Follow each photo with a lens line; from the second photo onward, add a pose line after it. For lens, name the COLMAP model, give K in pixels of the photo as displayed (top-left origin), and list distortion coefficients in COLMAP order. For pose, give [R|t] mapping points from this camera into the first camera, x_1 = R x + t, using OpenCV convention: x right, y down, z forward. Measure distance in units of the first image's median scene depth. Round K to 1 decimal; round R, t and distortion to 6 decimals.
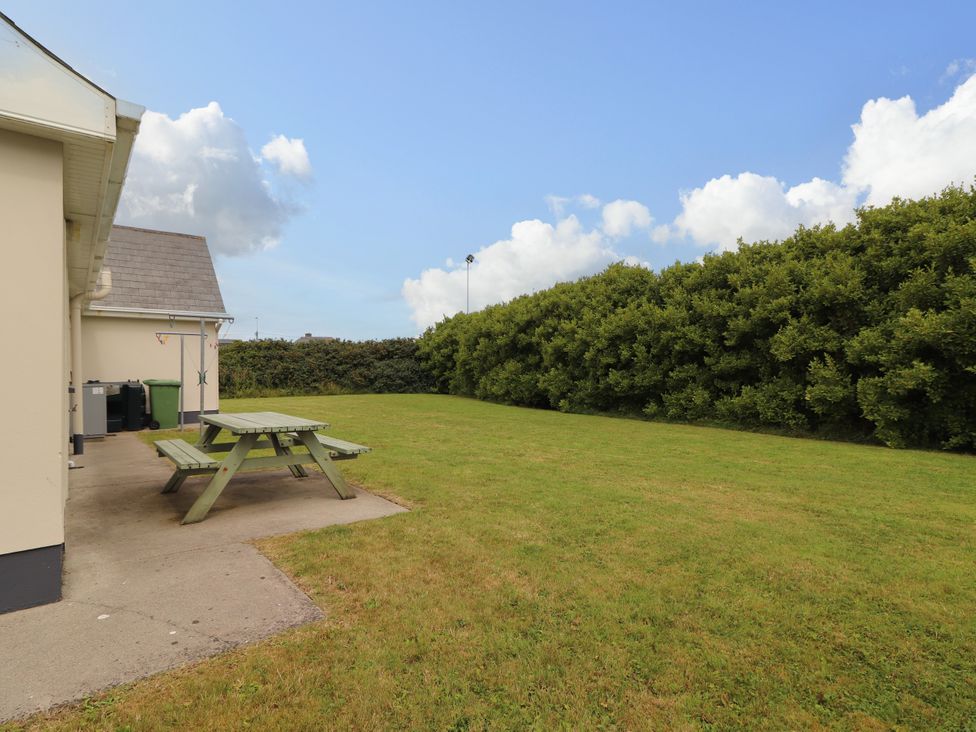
lens RADIAL K [[504.6, 0, 495.8], [0, 504.6, 360.8], [0, 0, 1]] dist [0.001538, -0.001200]
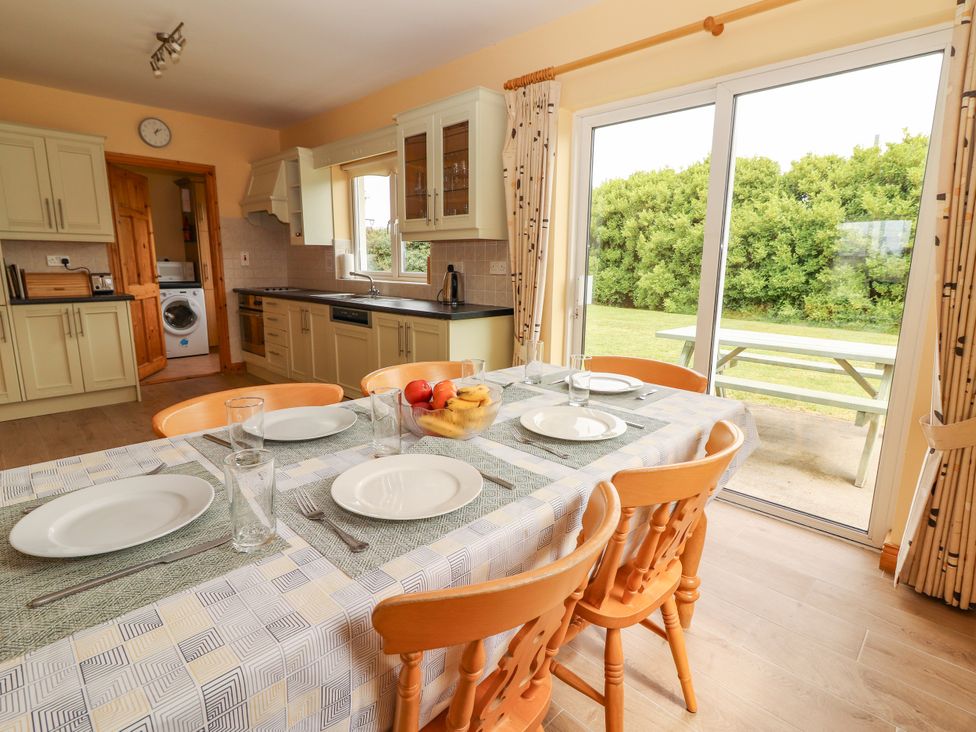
lens RADIAL K [[504.6, 0, 485.9], [0, 504.6, 356.3], [0, 0, 1]] dist [0.001538, -0.001200]
pose [[0.995155, 0.004558, 0.098214, -0.330067], [-0.024312, 0.979311, 0.200894, -0.000824], [-0.095266, -0.202308, 0.974677, 0.082890]]
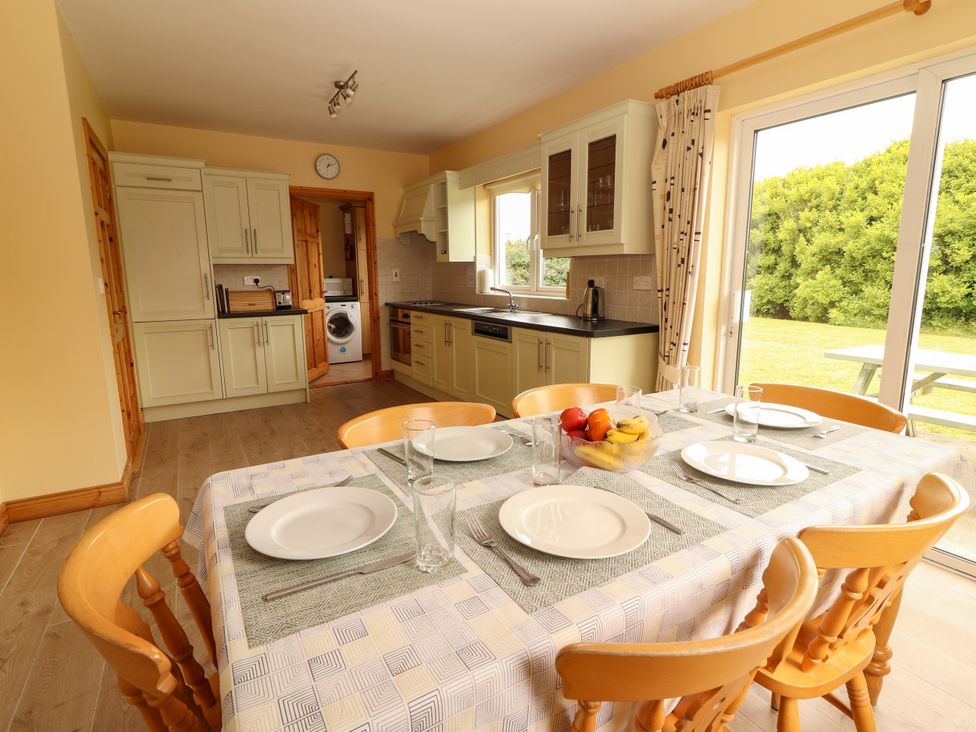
lens RADIAL K [[504.6, 0, 484.9], [0, 504.6, 357.8], [0, 0, 1]] dist [0.001538, -0.001200]
pose [[0.987447, 0.030745, -0.154930, -0.334794], [-0.000740, 0.981763, 0.190110, -0.003911], [0.157949, -0.187609, 0.969461, 0.082728]]
